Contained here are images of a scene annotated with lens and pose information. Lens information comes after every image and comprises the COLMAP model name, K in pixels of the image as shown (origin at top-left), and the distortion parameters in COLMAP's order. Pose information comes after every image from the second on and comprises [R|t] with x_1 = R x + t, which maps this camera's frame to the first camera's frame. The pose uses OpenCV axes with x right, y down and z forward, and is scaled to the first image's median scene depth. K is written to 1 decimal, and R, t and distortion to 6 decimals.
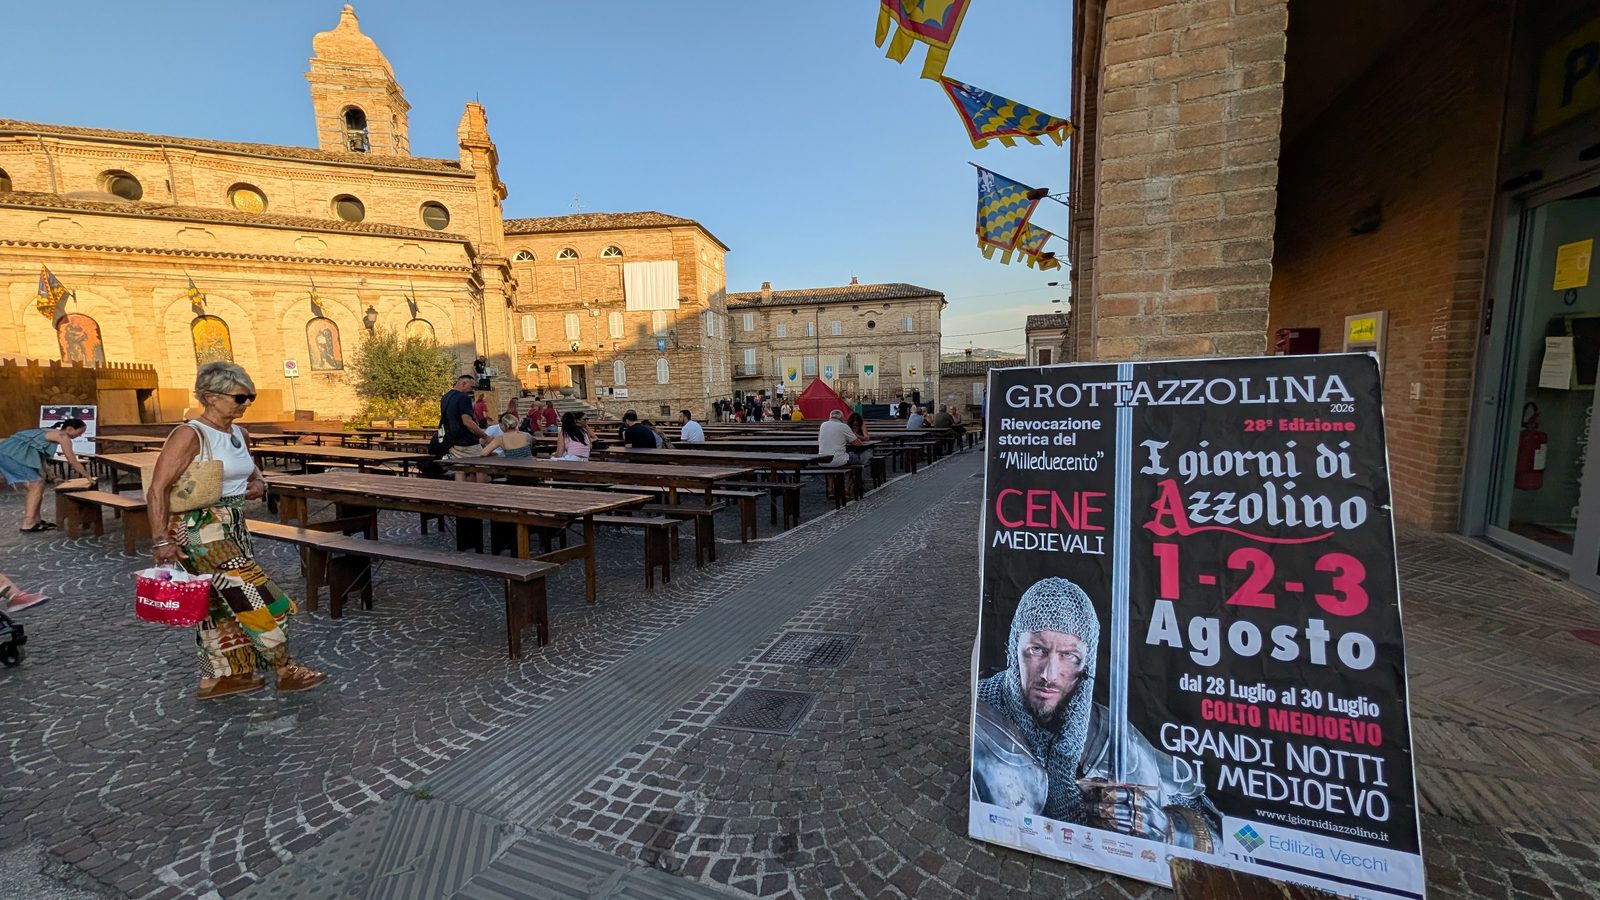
lens RADIAL K [[612.6, 0, 804.9], [0, 612.6, 450.7], [0, 0, 1]] dist [-0.000876, 0.000293]
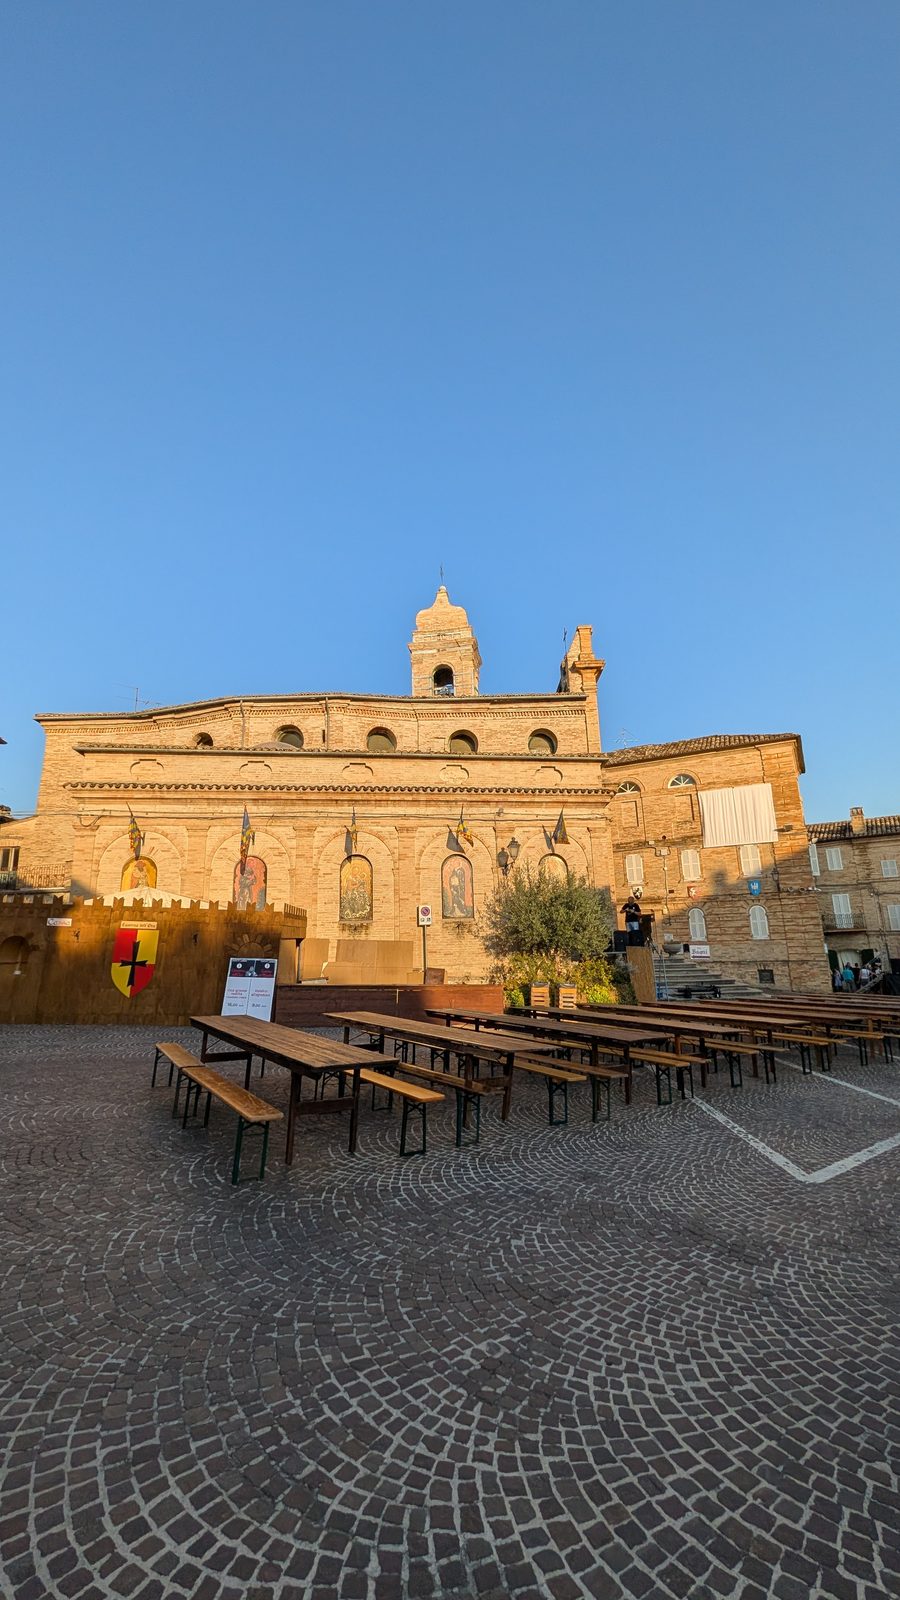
lens RADIAL K [[612.6, 0, 449.9], [0, 612.6, 804.9], [0, 0, 1]] dist [-0.000876, 0.000293]
pose [[0.909588, -0.078464, -0.408036, -0.368450], [-0.055969, 0.949923, -0.307432, -0.019199], [0.411725, 0.302473, 0.859647, 0.206726]]
